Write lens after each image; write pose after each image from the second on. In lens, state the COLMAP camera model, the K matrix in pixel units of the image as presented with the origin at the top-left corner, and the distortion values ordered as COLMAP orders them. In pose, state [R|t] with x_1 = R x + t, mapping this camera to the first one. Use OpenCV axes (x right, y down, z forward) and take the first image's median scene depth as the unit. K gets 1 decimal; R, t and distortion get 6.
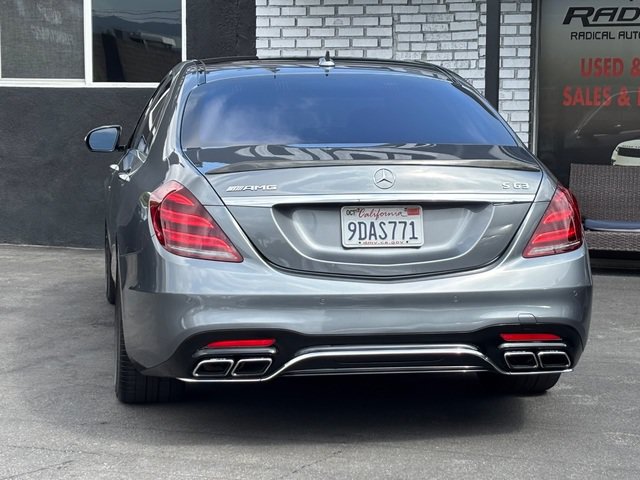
lens RADIAL K [[1496.3, 0, 346.4], [0, 1496.3, 228.9], [0, 0, 1]] dist [0.263979, 0.000000]
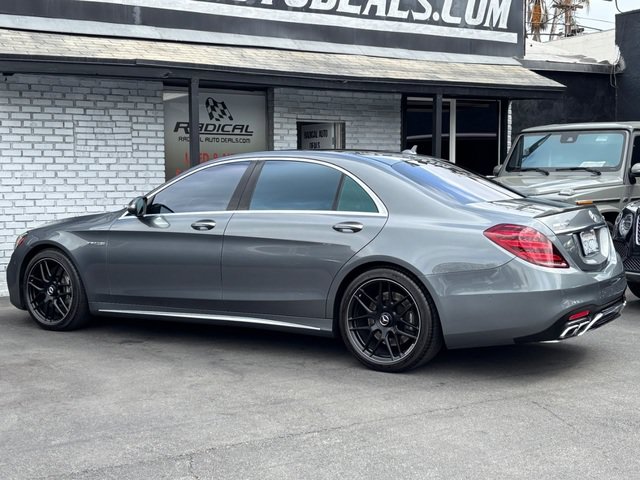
lens RADIAL K [[870.4, 0, 316.4], [0, 870.4, 236.6], [0, 0, 1]] dist [0.065725, 0.000000]
pose [[0.674542, -0.057791, 0.735971, -0.457747], [0.072602, 0.997292, 0.011769, -0.021247], [-0.734657, 0.045495, 0.676911, 0.246002]]
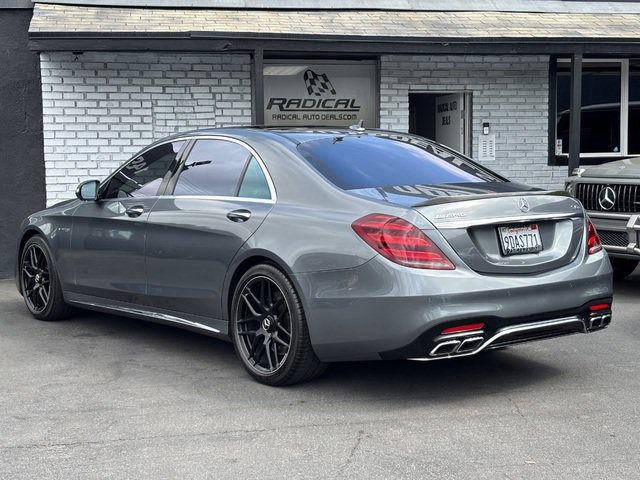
lens RADIAL K [[967.6, 0, 325.5], [0, 967.6, 241.2], [0, 0, 1]] dist [0.136232, 0.000000]
pose [[0.875903, -0.054864, 0.479358, -0.275078], [0.058545, 0.998258, 0.007278, -0.007819], [-0.478923, 0.021689, 0.877589, 0.126995]]
